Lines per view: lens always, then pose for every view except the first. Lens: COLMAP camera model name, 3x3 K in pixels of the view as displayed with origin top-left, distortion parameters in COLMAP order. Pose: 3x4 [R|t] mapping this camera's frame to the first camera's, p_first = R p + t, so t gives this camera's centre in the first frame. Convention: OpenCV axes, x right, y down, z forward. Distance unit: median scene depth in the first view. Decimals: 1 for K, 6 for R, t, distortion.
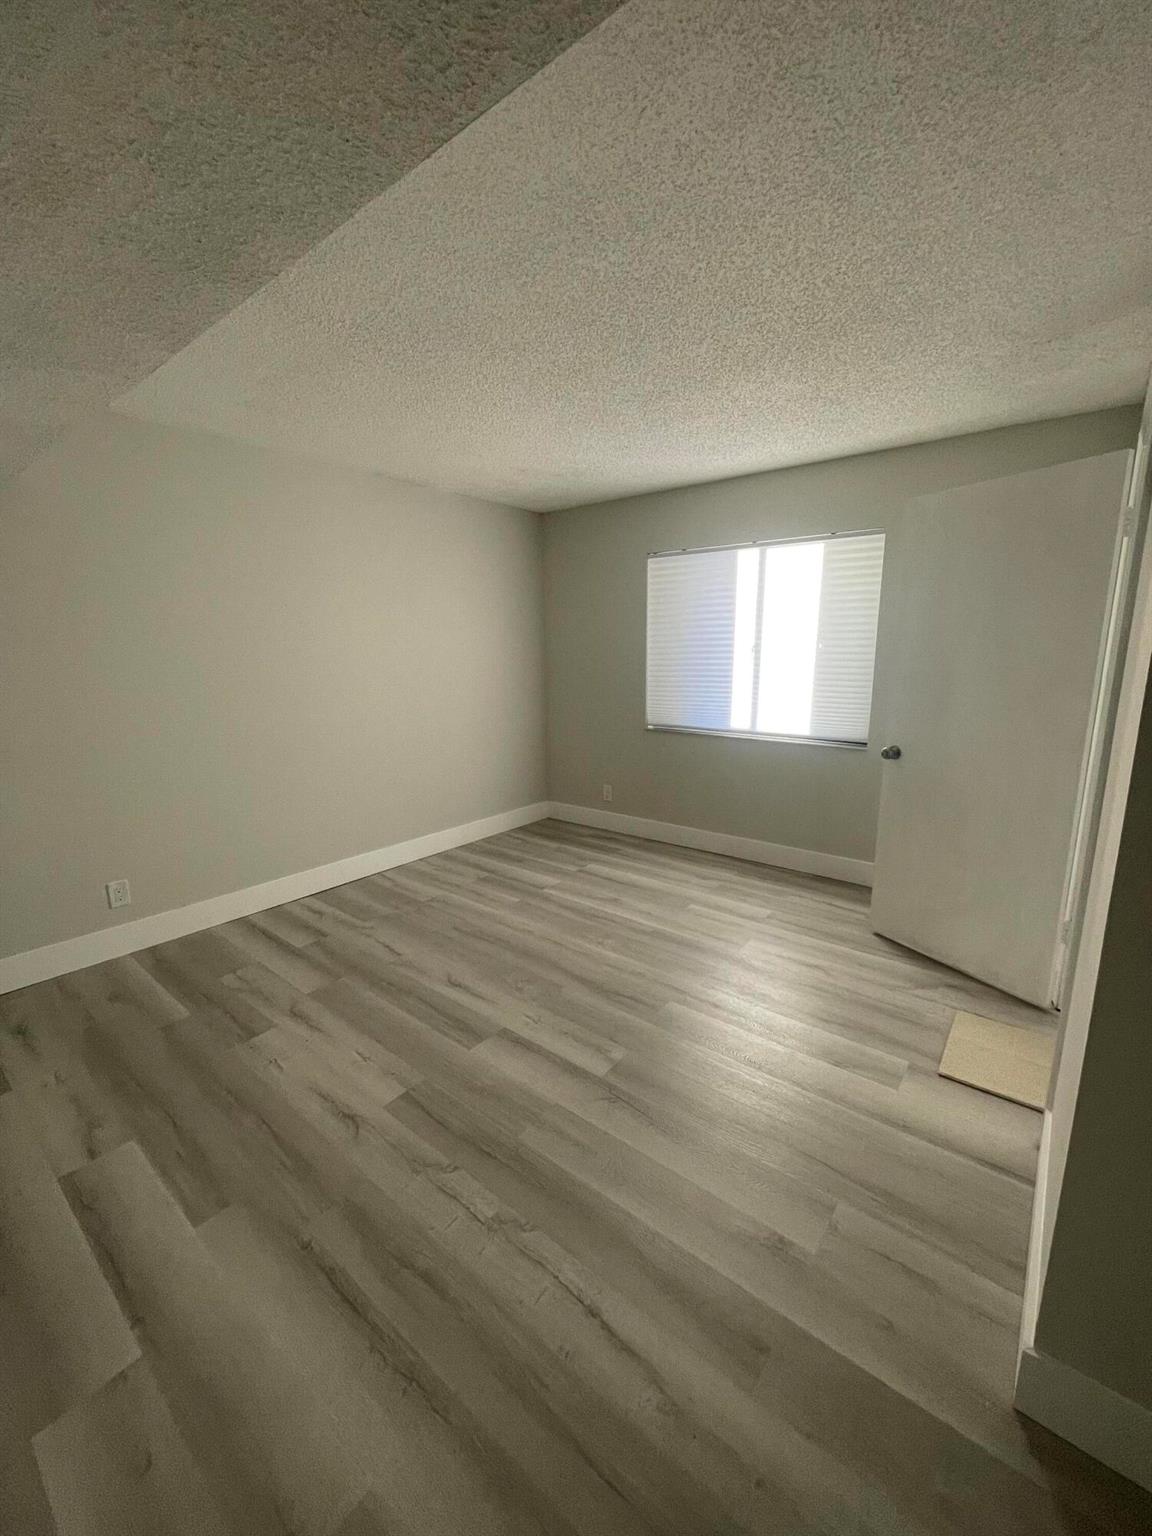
lens RADIAL K [[618.6, 0, 578.2], [0, 618.6, 766.6], [0, 0, 1]] dist [-0.003718, -0.000982]
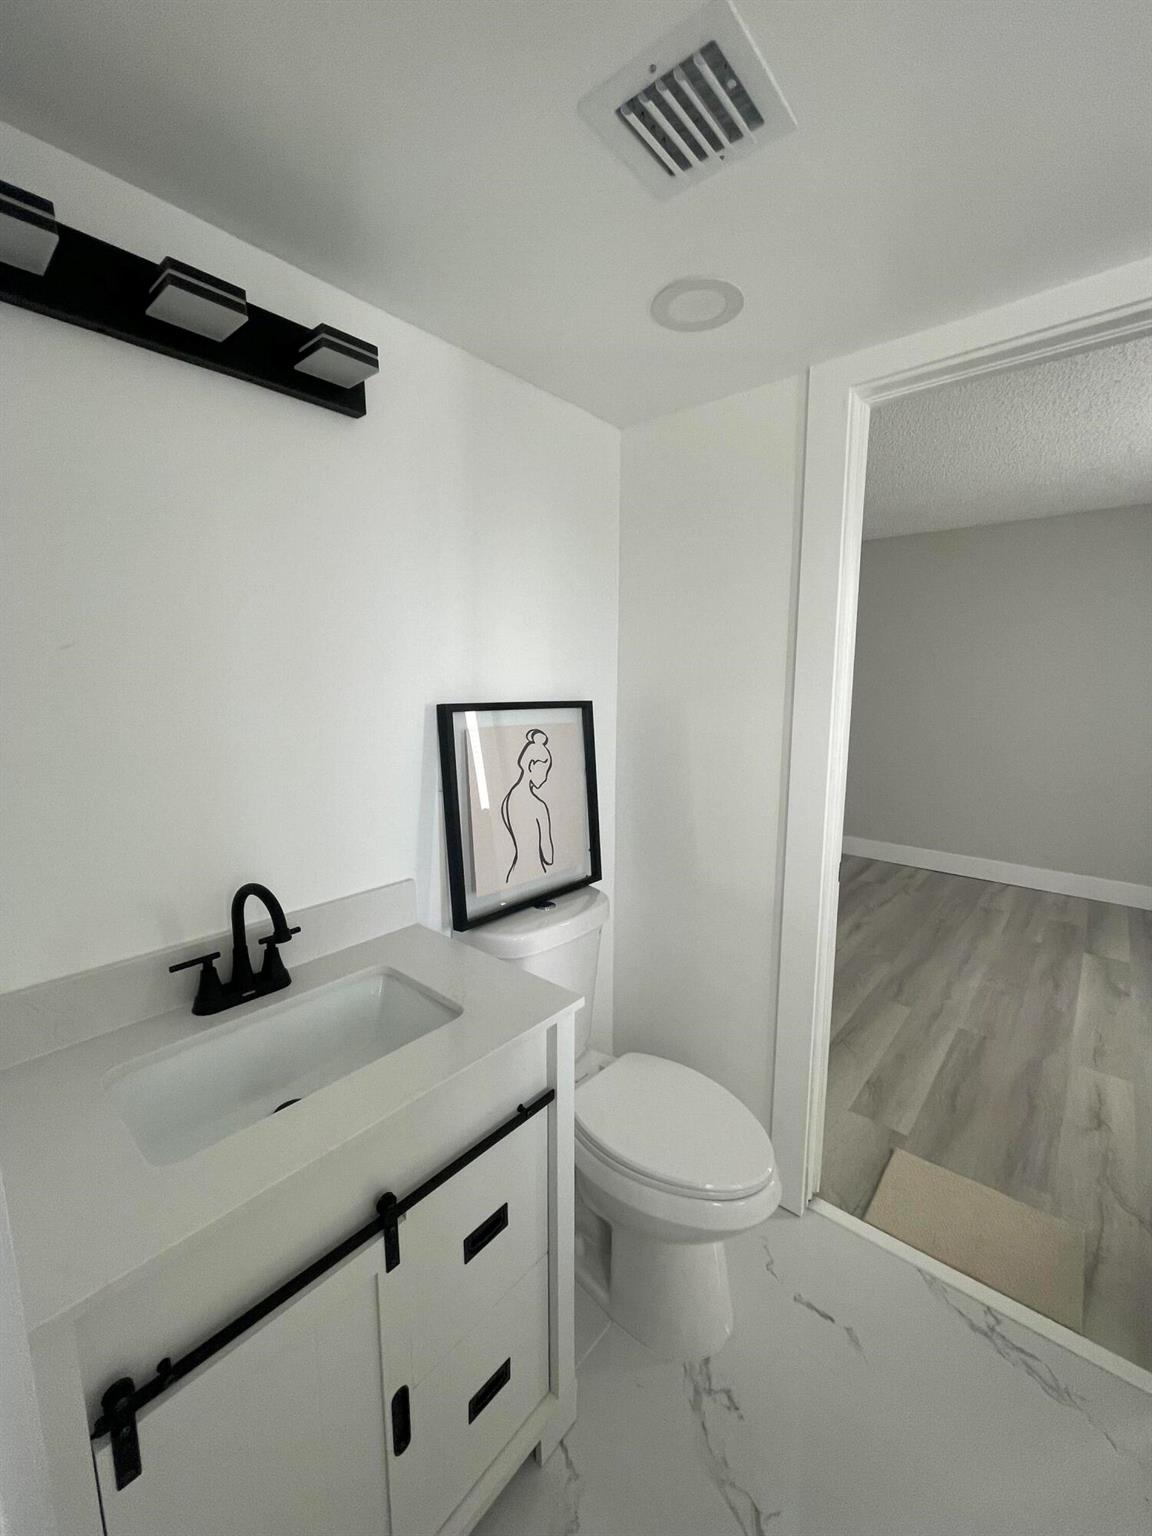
lens RADIAL K [[618.6, 0, 578.6], [0, 618.6, 768.3], [0, 0, 1]] dist [-0.003718, -0.000982]
pose [[-0.033907, 0.153332, -0.987593, 0.831378], [-0.197219, 0.967704, 0.157015, -0.050832], [0.979773, 0.200096, -0.002572, 0.264561]]
